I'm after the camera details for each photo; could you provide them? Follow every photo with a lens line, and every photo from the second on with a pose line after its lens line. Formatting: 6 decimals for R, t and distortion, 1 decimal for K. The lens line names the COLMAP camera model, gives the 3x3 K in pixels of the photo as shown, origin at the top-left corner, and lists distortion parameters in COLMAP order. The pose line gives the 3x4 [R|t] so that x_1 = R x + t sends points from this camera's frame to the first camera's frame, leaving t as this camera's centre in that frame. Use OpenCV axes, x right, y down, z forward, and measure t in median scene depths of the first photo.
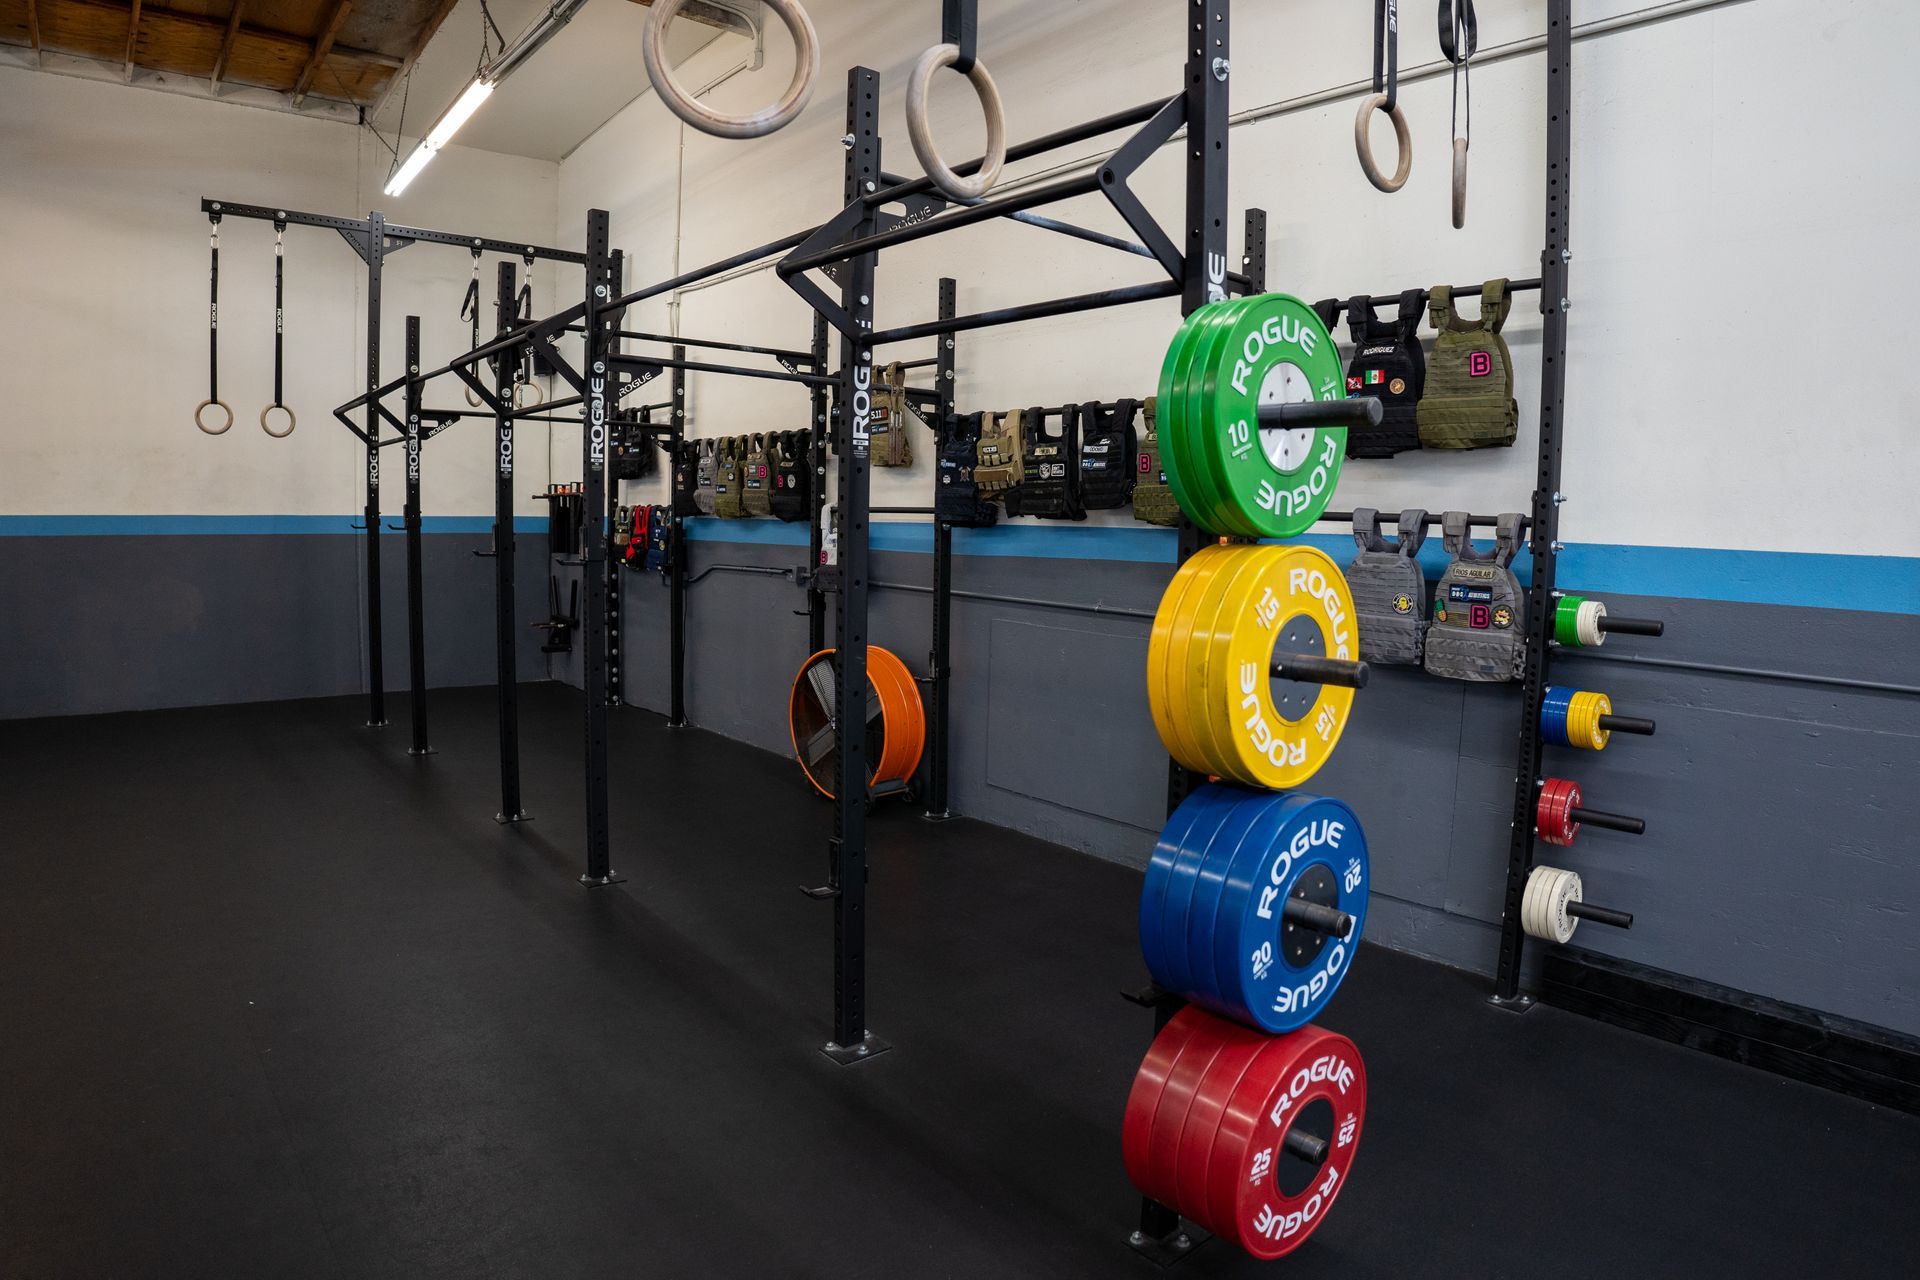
lens RADIAL K [[1134.5, 0, 960.0], [0, 1134.5, 640.0], [0, 0, 1]] dist [-0.167572, 0.041555]
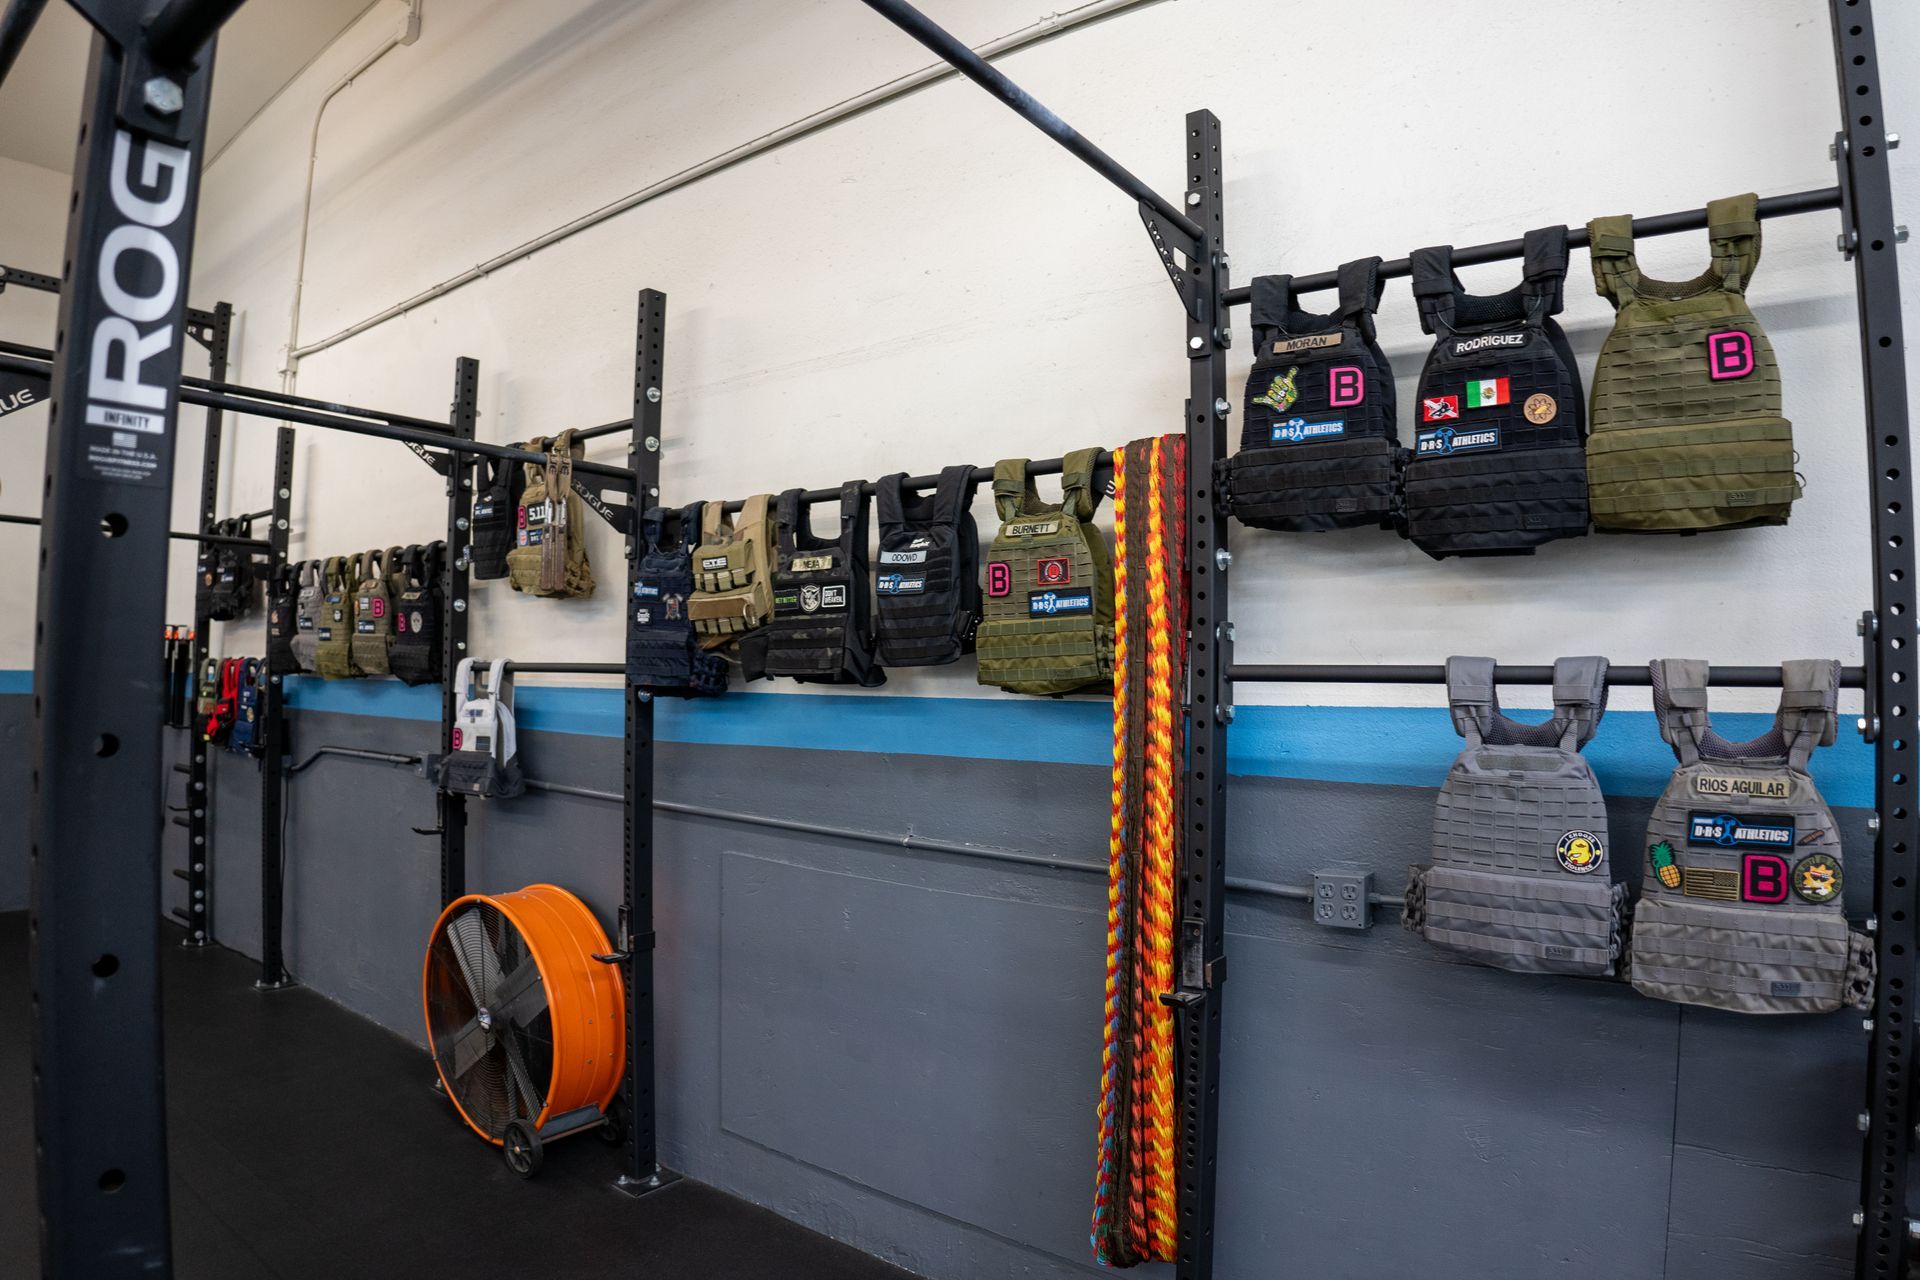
lens RADIAL K [[1134.5, 0, 960.0], [0, 1134.5, 640.0], [0, 0, 1]] dist [-0.167572, 0.041555]
pose [[0.977682, -0.000790, 0.210091, 0.028947], [0.029033, 0.990907, -0.131381, -0.051751], [-0.208077, 0.134548, 0.968814, 0.431636]]
